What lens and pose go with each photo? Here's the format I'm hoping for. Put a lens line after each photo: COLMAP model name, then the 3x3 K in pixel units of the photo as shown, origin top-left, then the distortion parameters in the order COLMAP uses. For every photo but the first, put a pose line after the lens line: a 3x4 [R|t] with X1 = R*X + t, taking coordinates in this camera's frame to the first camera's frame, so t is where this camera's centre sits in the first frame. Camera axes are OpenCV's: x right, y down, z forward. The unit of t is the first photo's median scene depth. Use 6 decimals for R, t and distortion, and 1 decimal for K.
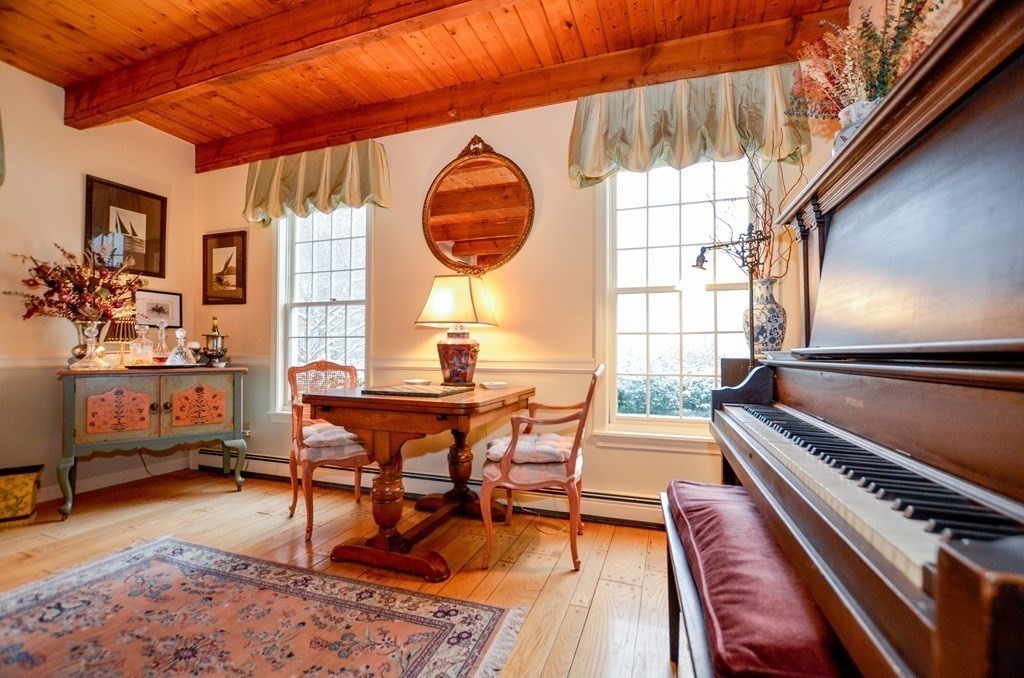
lens RADIAL K [[448.1, 0, 506.1], [0, 448.1, 352.7], [0, 0, 1]] dist [-0.026216, 0.000617]
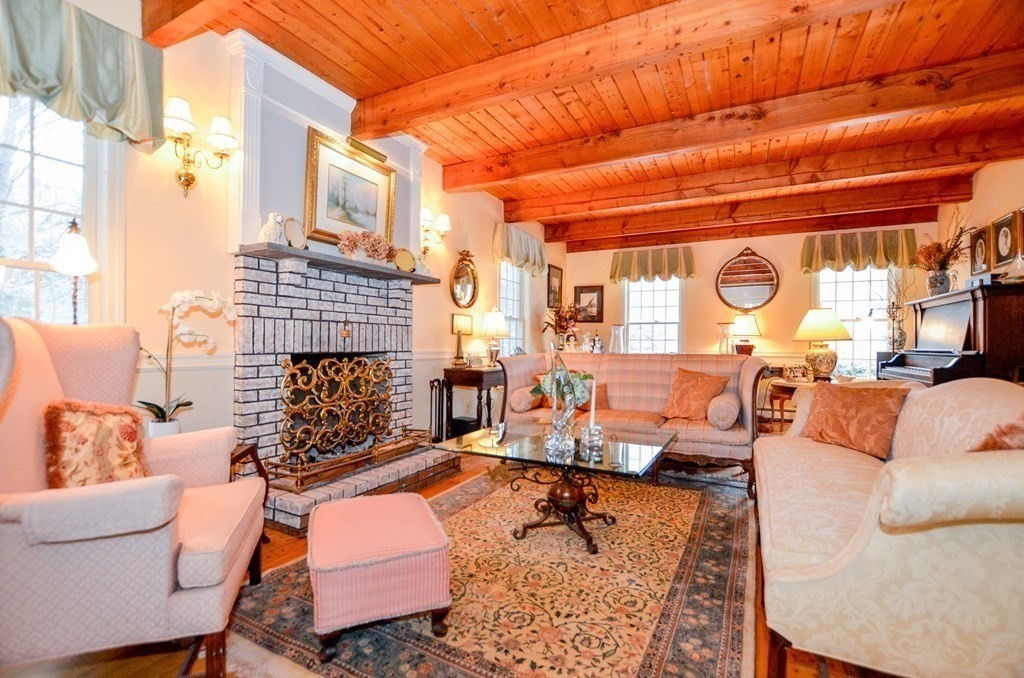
lens RADIAL K [[448.1, 0, 516.8], [0, 448.1, 348.9], [0, 0, 1]] dist [-0.026216, 0.000617]
pose [[0.992688, 0.001536, -0.120698, -0.953222], [0.000096, 0.999909, 0.013519, -0.028047], [0.120708, -0.013432, 0.992597, -1.316505]]
